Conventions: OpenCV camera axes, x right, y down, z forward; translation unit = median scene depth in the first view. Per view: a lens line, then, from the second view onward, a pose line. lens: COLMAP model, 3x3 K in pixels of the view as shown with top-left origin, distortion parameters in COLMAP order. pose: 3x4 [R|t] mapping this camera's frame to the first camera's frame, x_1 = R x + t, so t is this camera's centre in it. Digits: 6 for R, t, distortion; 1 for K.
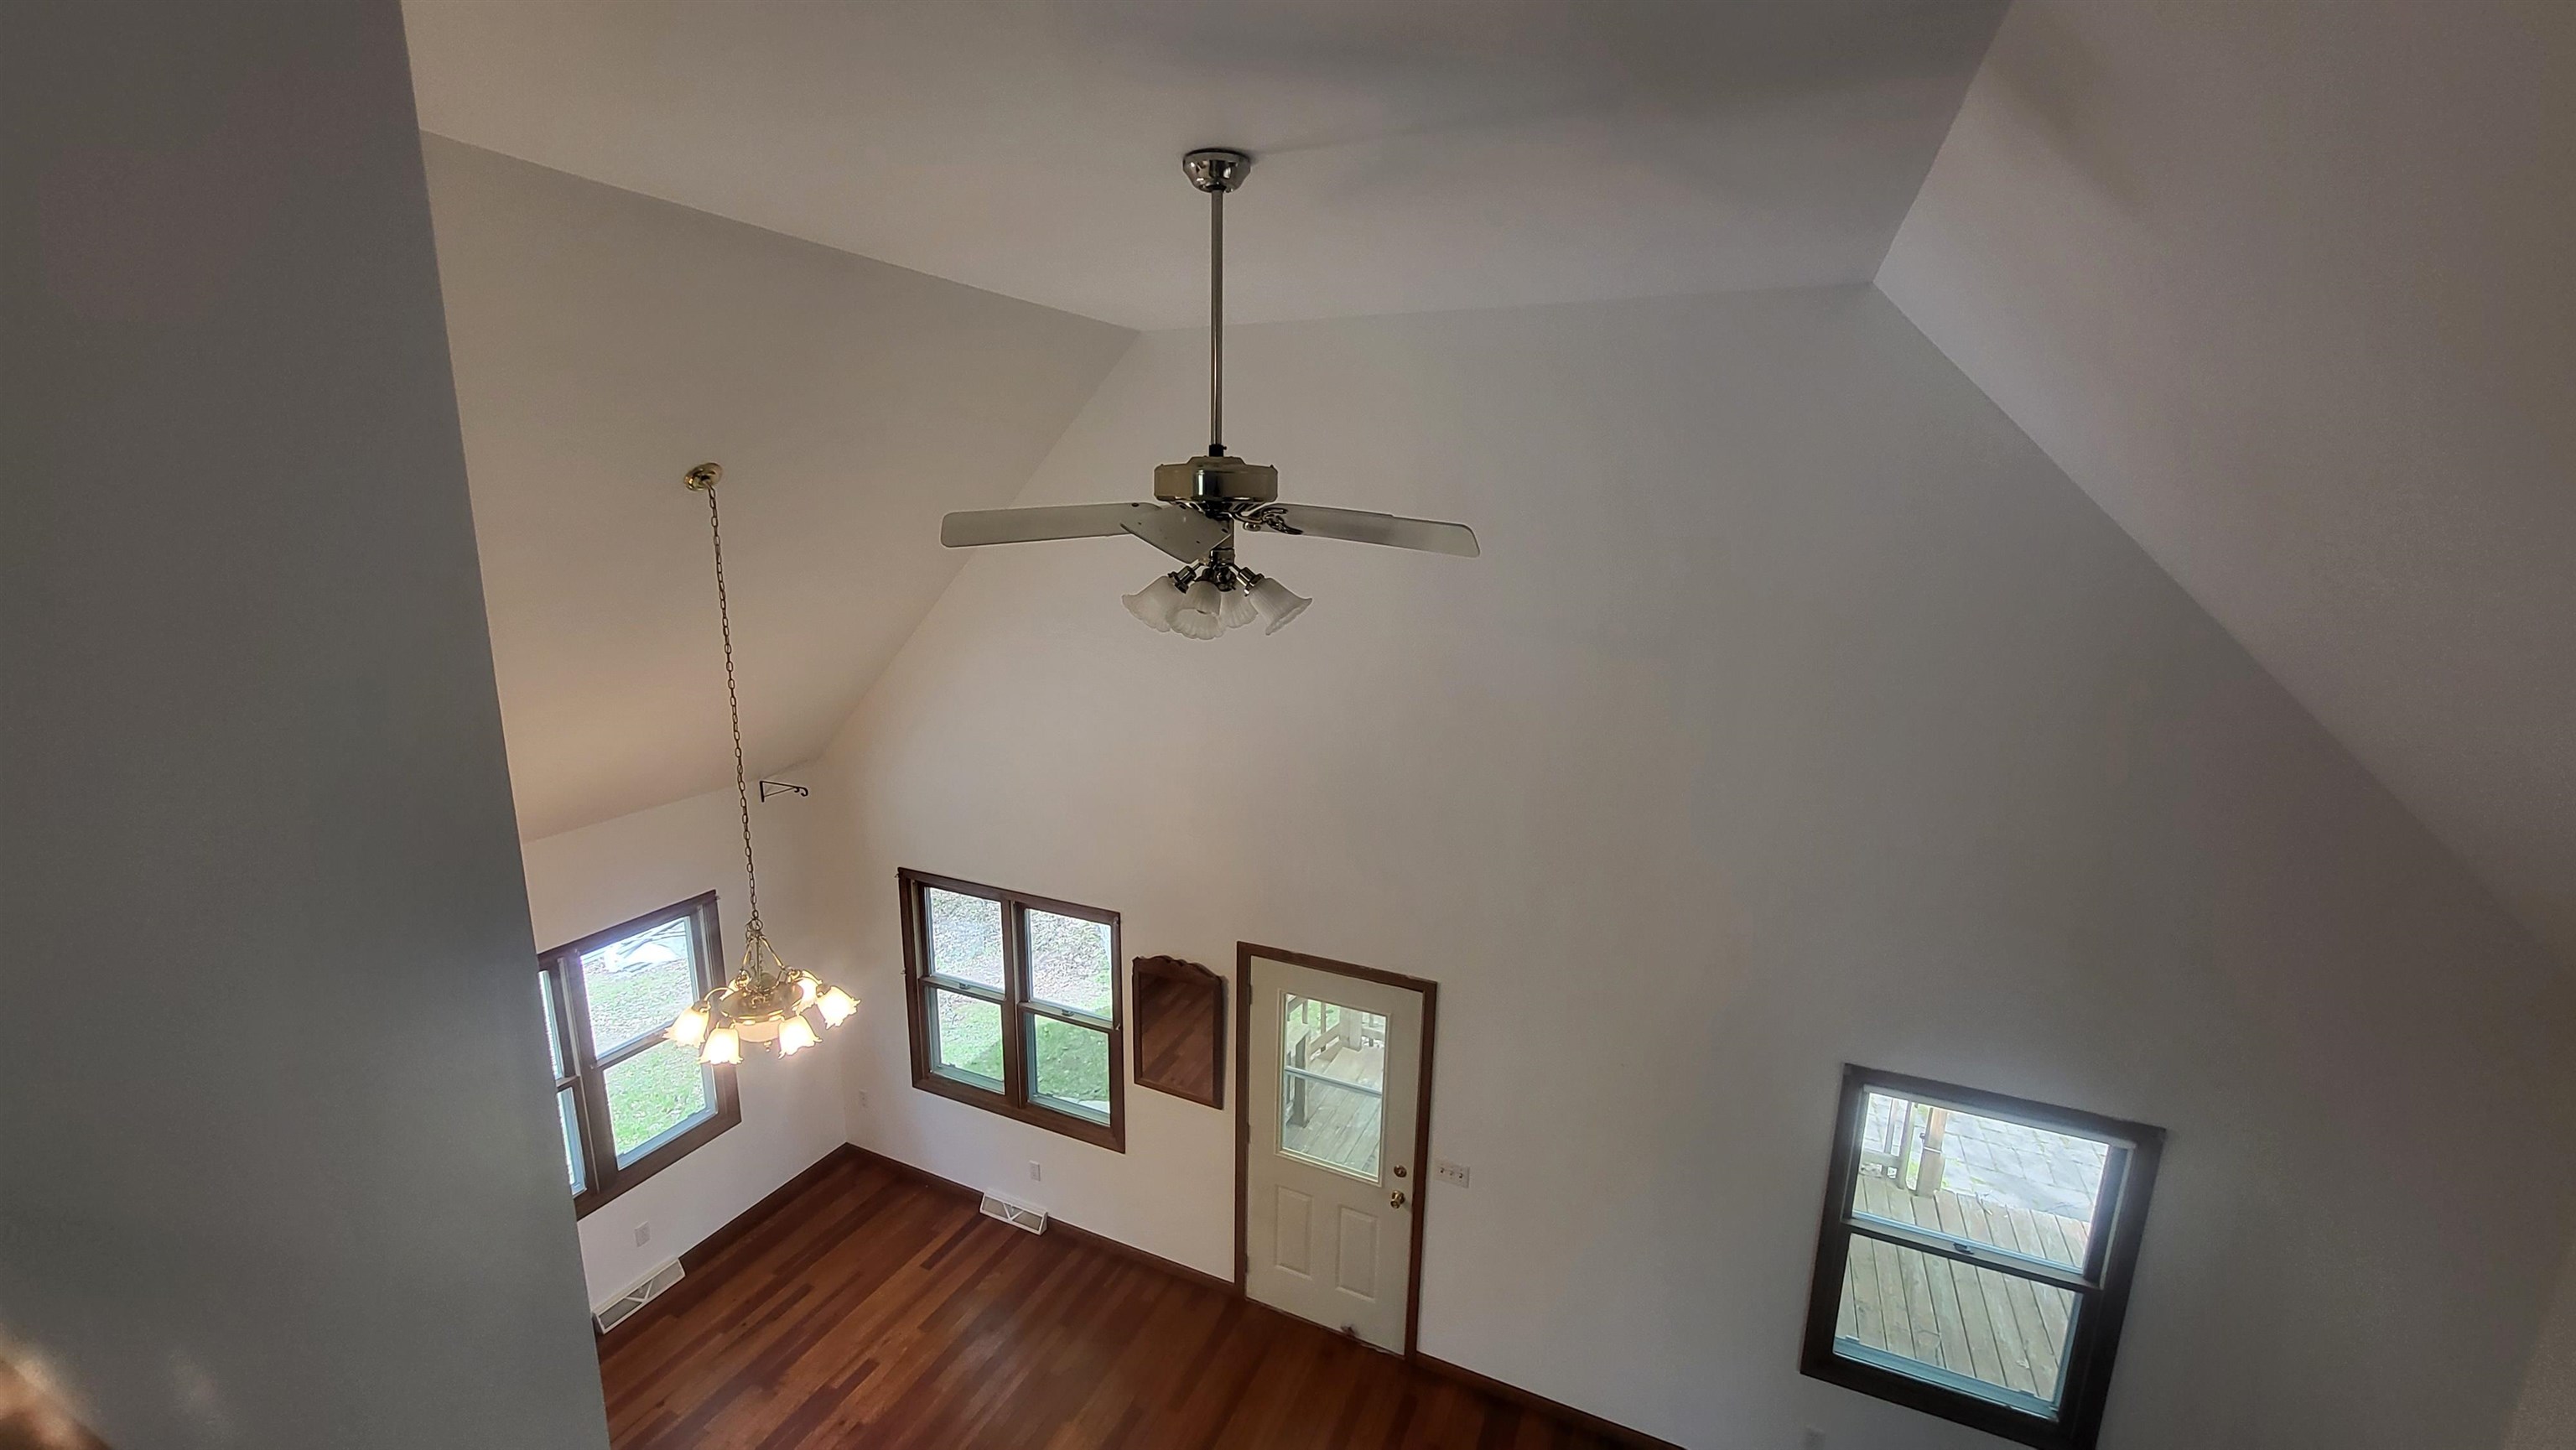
lens RADIAL K [[1016.3, 0, 1277.8], [0, 1016.3, 726.1], [0, 0, 1]] dist [-0.001387, 0.001060]
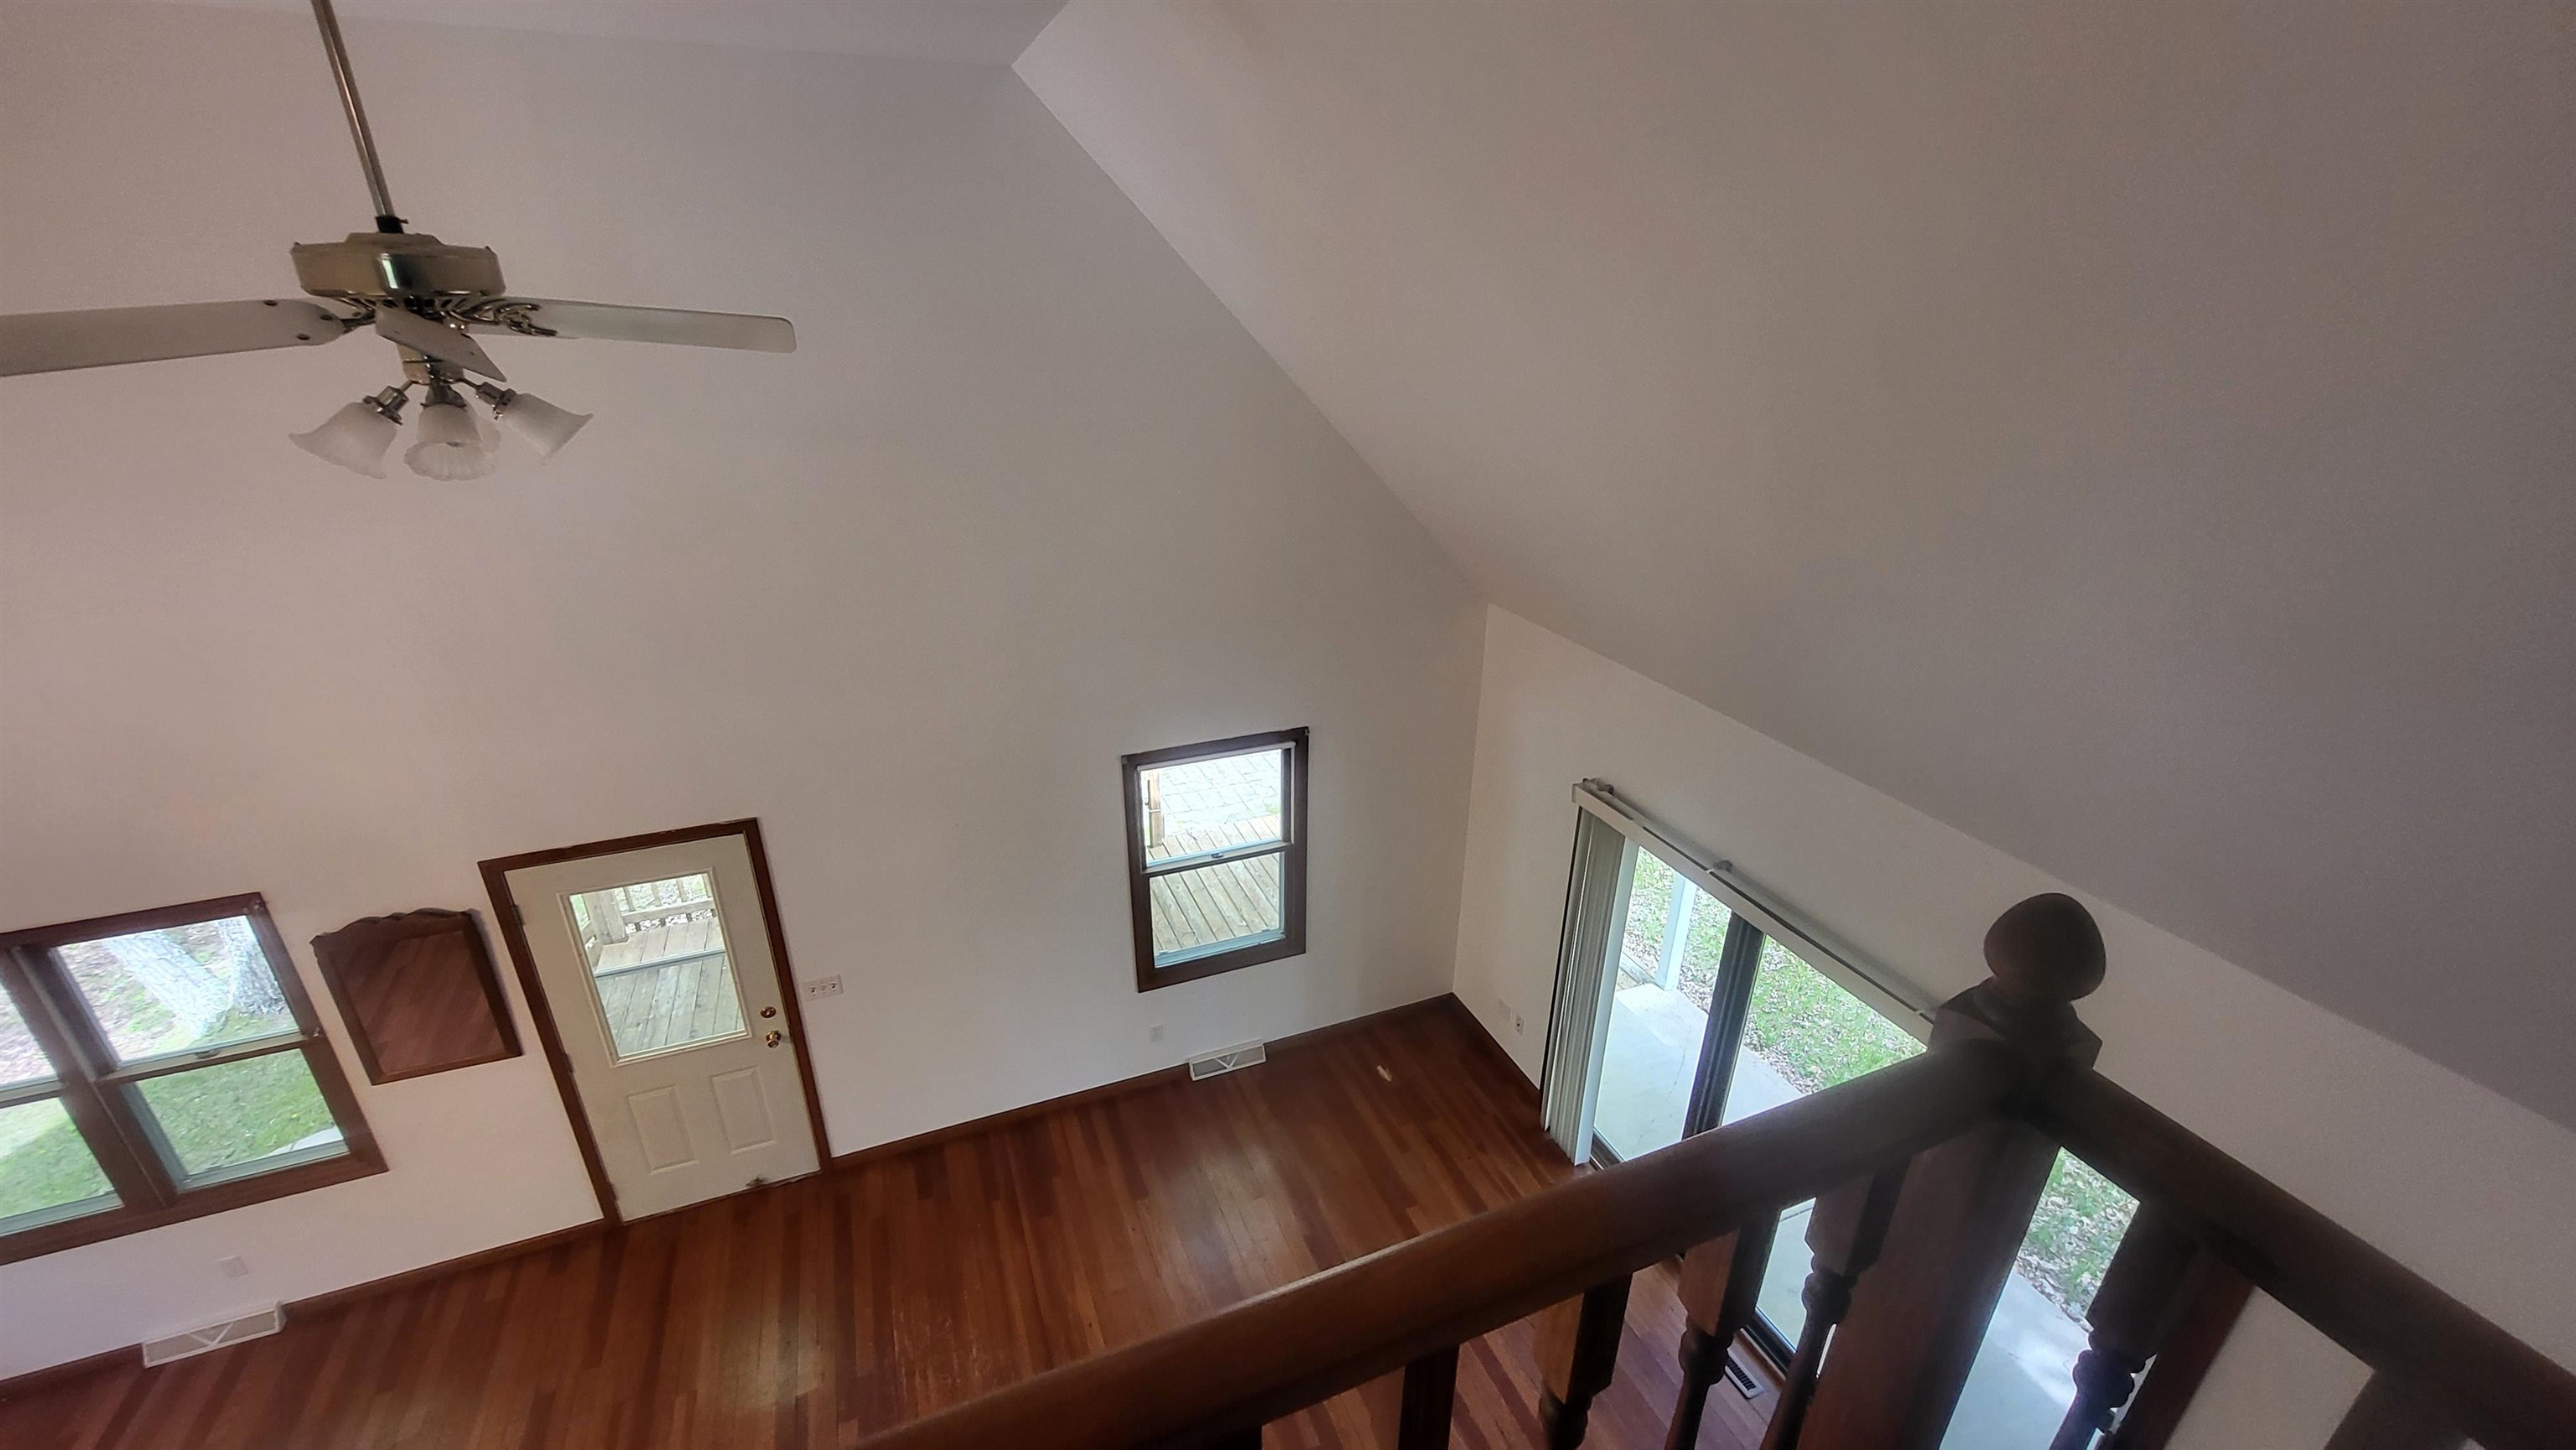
lens RADIAL K [[1016.3, 0, 1276.0], [0, 1016.3, 717.8], [0, 0, 1]] dist [-0.001387, 0.001060]
pose [[0.689672, -0.295048, 0.661286, -0.109799], [0.160473, 0.952793, 0.257749, -0.005288], [-0.706117, -0.071644, 0.704462, -0.013590]]
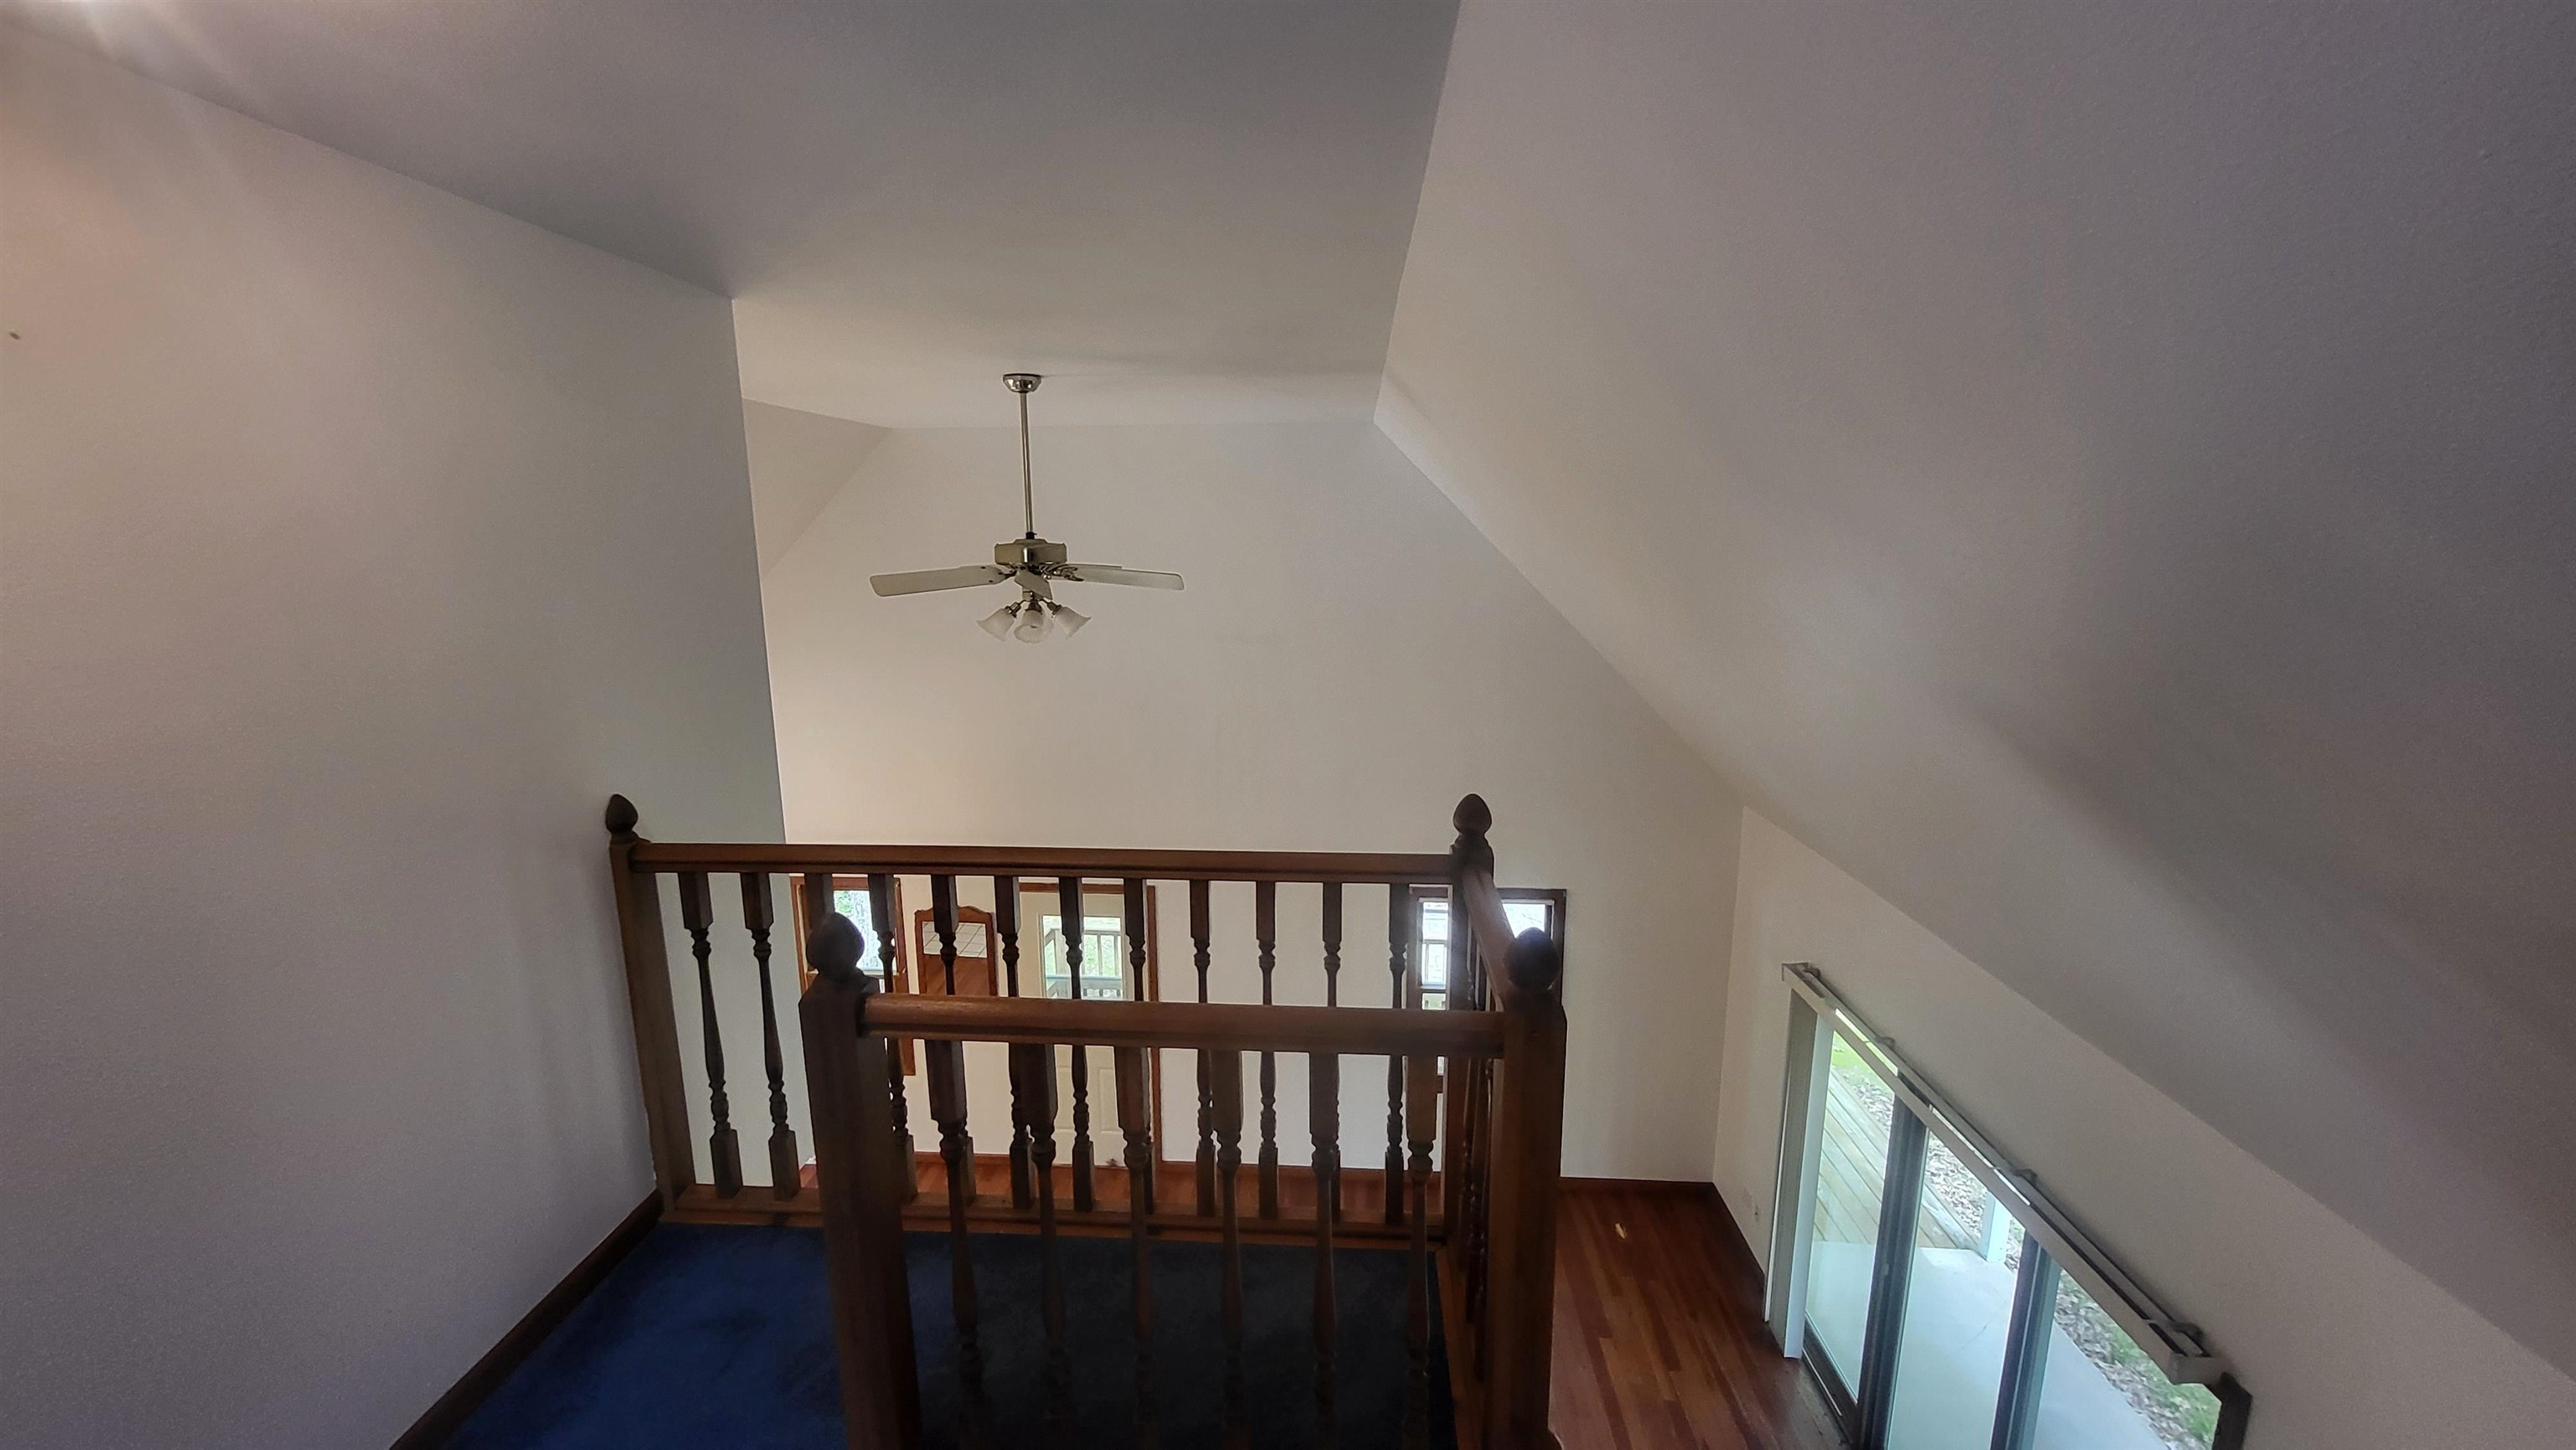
lens RADIAL K [[1016.3, 0, 1283.3], [0, 1016.3, 727.4], [0, 0, 1]] dist [-0.001387, 0.001060]
pose [[0.934298, -0.086882, 0.345743, -0.147497], [0.094888, 0.995468, -0.006263, 0.057173], [-0.343632, 0.038659, 0.938308, -0.403079]]
